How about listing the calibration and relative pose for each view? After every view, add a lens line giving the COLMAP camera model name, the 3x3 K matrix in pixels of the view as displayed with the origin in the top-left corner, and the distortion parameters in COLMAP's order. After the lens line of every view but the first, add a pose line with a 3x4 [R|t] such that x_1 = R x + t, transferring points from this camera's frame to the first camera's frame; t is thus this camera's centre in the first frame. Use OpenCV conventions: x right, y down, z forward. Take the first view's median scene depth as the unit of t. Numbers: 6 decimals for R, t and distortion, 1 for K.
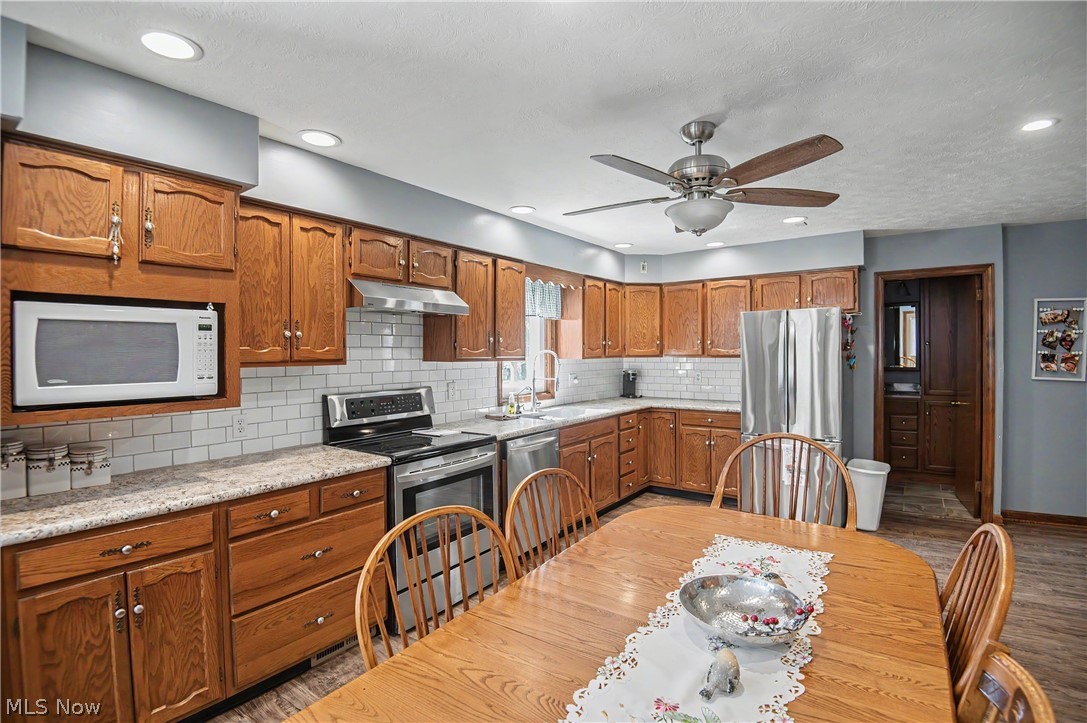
lens RADIAL K [[506.9, 0, 551.0], [0, 506.9, 354.4], [0, 0, 1]] dist [-0.021679, -0.012909]
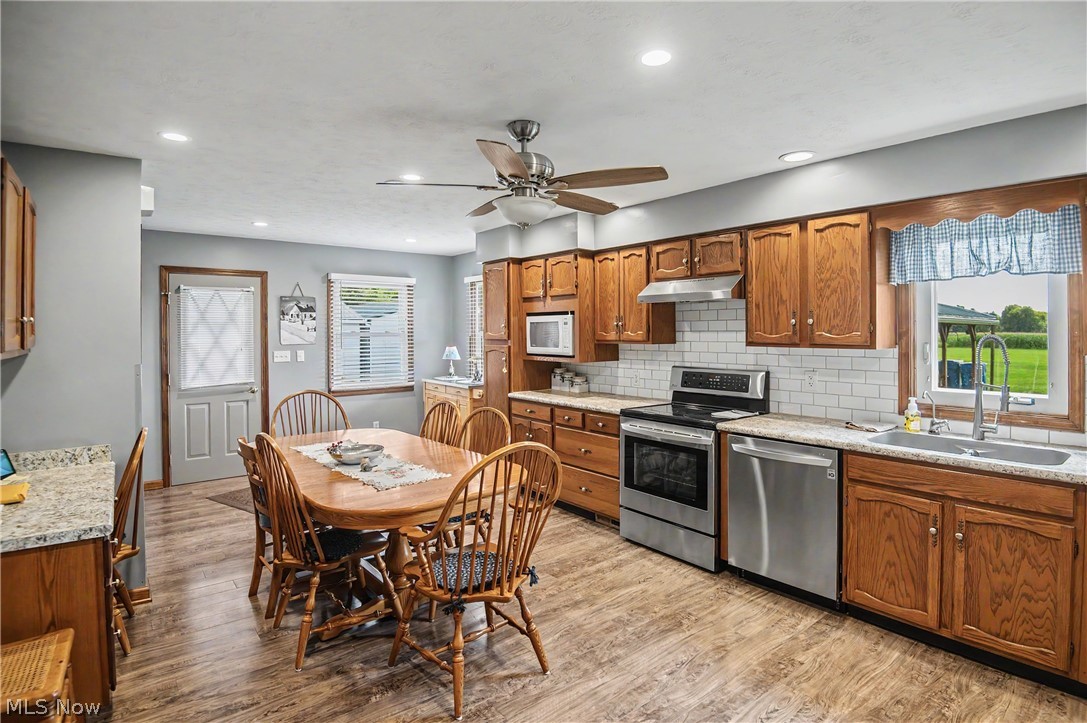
lens RADIAL K [[551.4, 0, 545.5], [0, 551.4, 335.1], [0, 0, 1]] dist [-0.024757, -0.000311]
pose [[-0.261983, 0.013056, -0.964984, 1.138939], [-0.000318, 0.999907, 0.013615, -0.025808], [0.965072, 0.003874, -0.261955, 1.105127]]
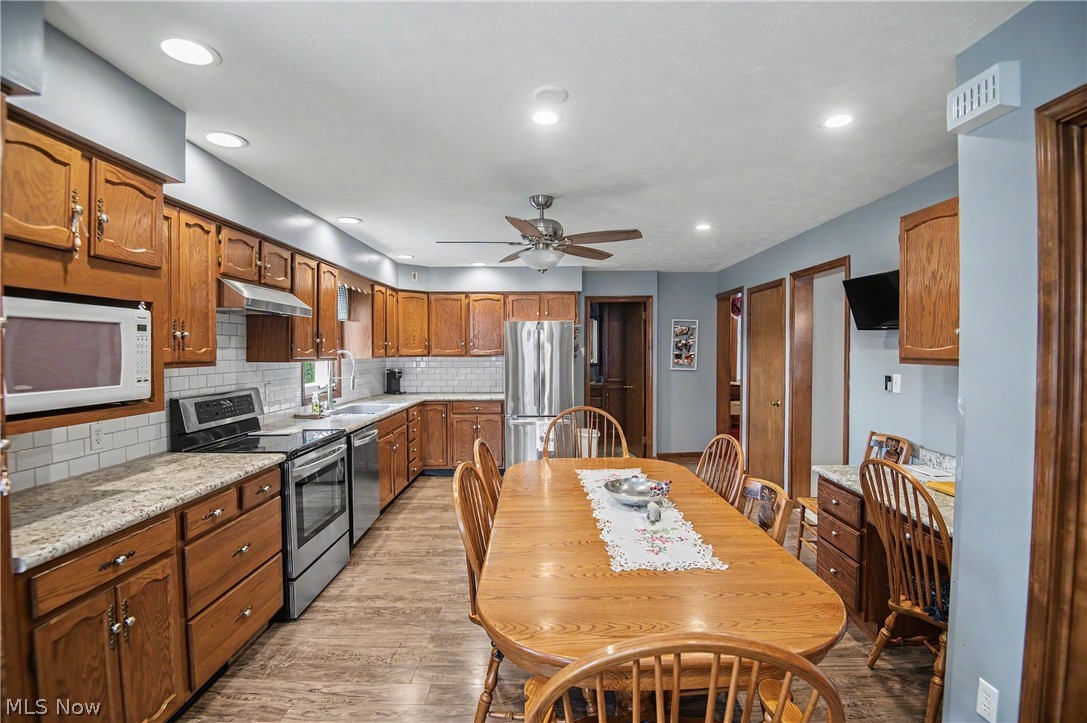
lens RADIAL K [[506.9, 0, 551.0], [0, 506.9, 354.4], [0, 0, 1]] dist [-0.021679, -0.012909]
pose [[0.808568, -0.001762, 0.588399, -0.447416], [0.000800, 0.999998, 0.001896, -0.003078], [-0.588402, -0.001062, 0.808568, -0.158320]]
